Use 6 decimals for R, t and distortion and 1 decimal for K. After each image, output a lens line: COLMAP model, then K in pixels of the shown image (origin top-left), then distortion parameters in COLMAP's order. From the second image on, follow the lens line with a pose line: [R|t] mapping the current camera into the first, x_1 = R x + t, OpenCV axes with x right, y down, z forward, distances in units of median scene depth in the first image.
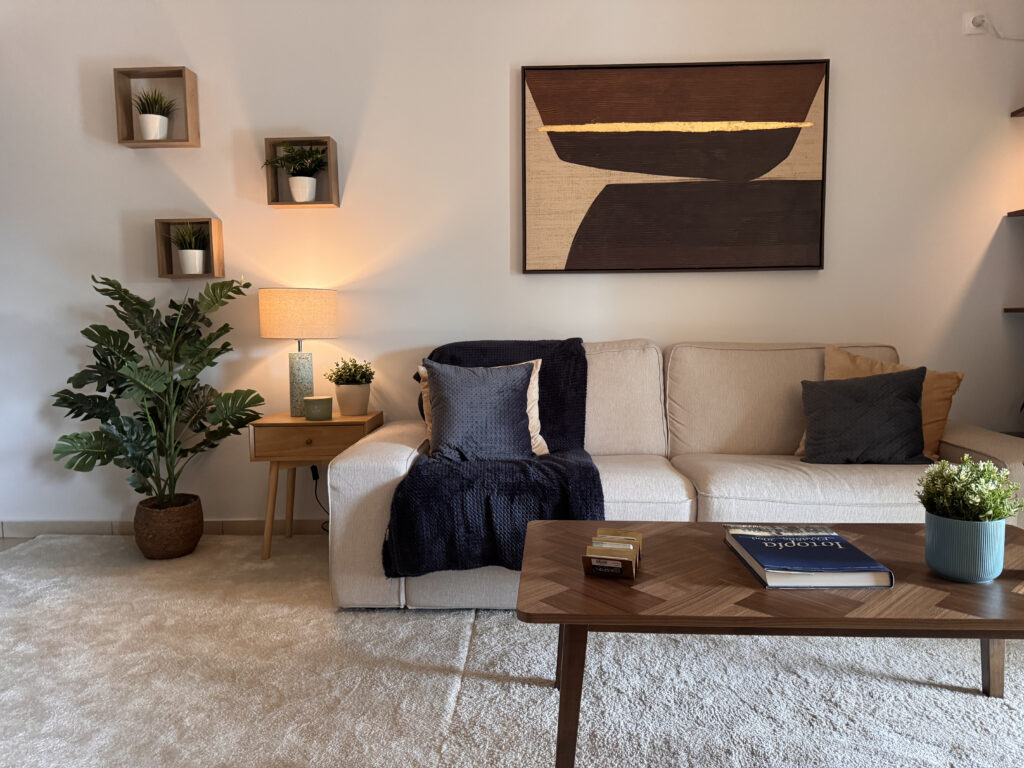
lens RADIAL K [[697.1, 0, 512.0], [0, 697.1, 384.0], [0, 0, 1]] dist [0.052064, -0.074972]
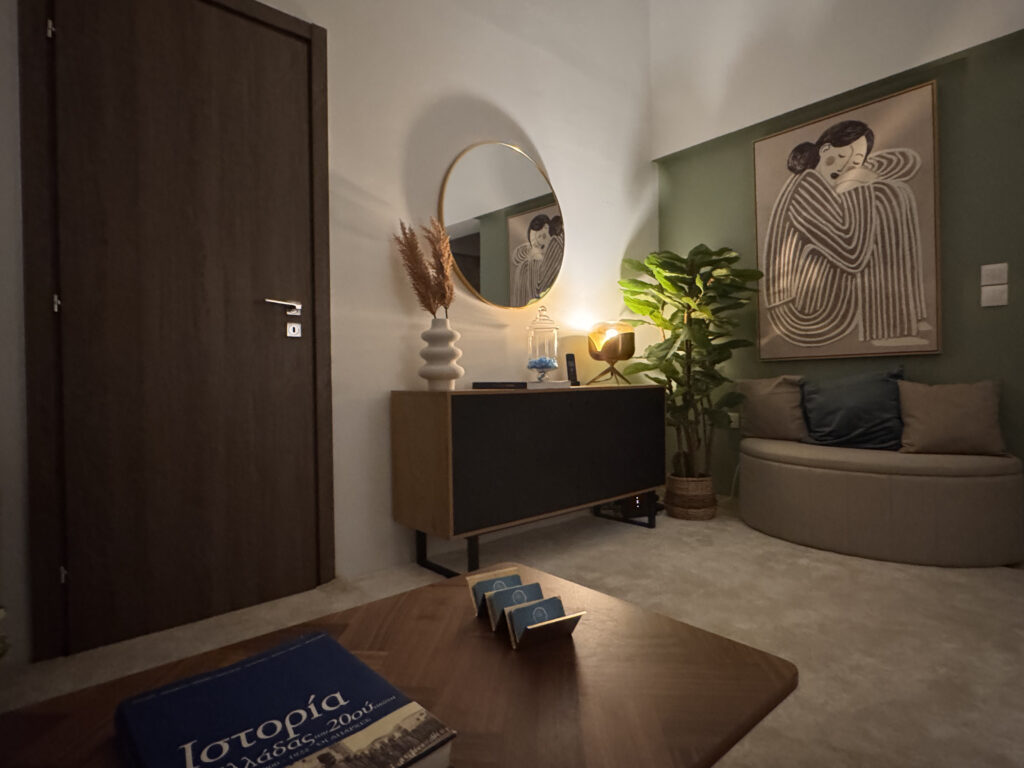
lens RADIAL K [[554.5, 0, 512.0], [0, 554.5, 384.0], [0, 0, 1]] dist [-0.000171, -0.000705]
pose [[-0.702559, 0.023768, -0.711228, 0.202152], [-0.029122, 0.997645, 0.062107, -0.012749], [0.711029, 0.064346, -0.700212, 0.492530]]
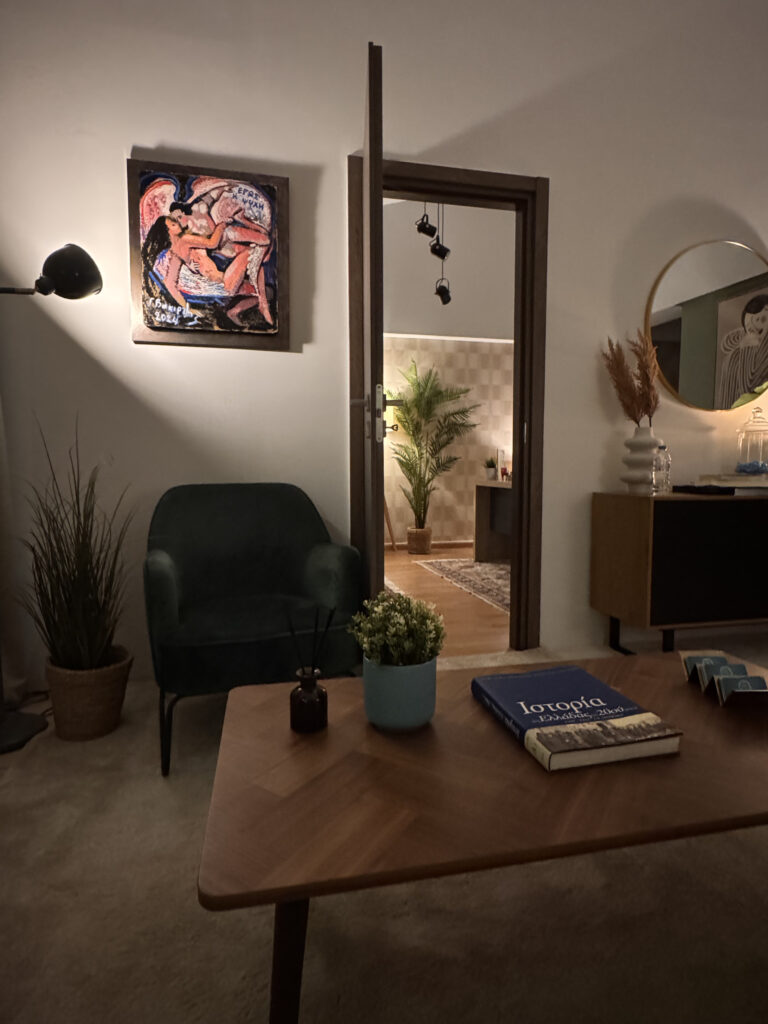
lens RADIAL K [[556.9, 0, 384.0], [0, 556.9, 512.0], [0, 0, 1]] dist [-0.012810, -0.000533]
pose [[-0.964928, 0.030001, -0.260793, 0.284253], [-0.008305, 0.989462, 0.144555, -0.035262], [0.262382, 0.141652, -0.954511, 0.557674]]
